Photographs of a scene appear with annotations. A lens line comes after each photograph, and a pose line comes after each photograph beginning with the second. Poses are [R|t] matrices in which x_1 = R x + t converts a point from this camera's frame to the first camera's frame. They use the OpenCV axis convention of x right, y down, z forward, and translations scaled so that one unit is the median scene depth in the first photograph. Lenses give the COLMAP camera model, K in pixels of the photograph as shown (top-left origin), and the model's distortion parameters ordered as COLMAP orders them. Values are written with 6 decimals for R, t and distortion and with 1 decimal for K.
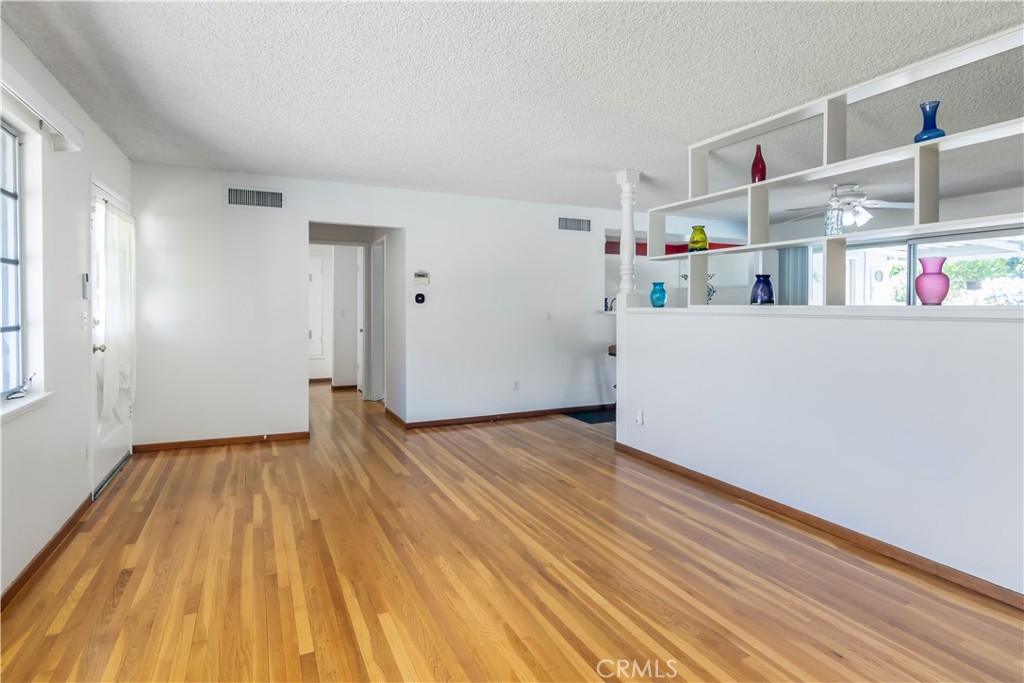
lens RADIAL K [[528.3, 0, 515.9], [0, 528.3, 320.4], [0, 0, 1]] dist [0.006069, 0.001765]
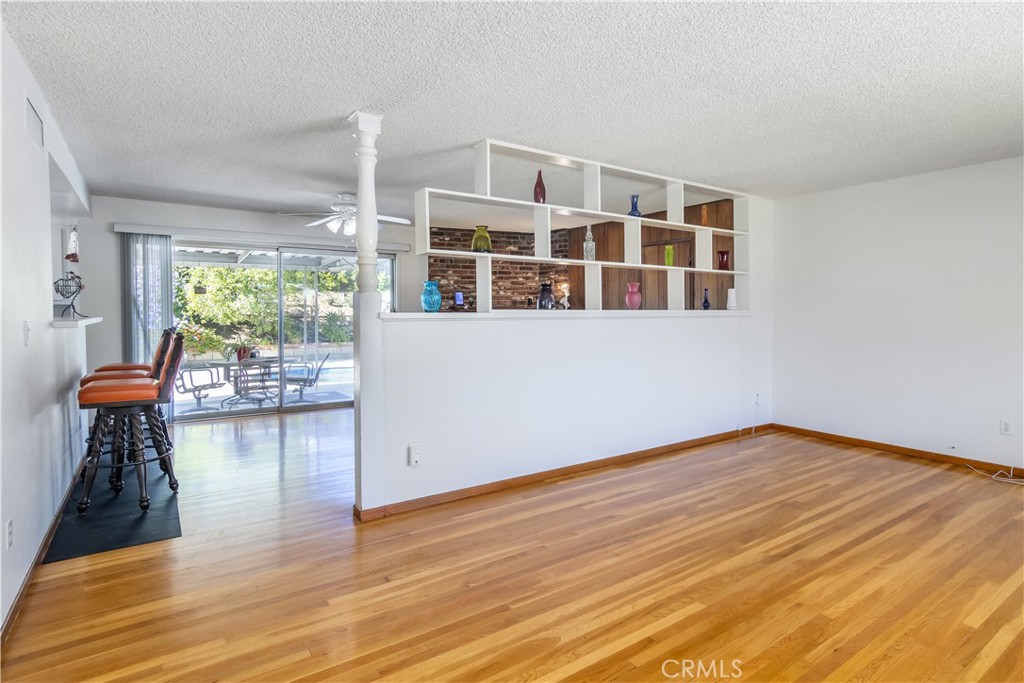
lens RADIAL K [[528.3, 0, 515.9], [0, 528.3, 320.4], [0, 0, 1]] dist [0.006069, 0.001765]
pose [[-0.141436, -0.022338, 0.989695, -0.797003], [0.023165, 0.999397, 0.025867, -0.042579], [-0.989676, 0.026585, -0.140833, 1.421039]]
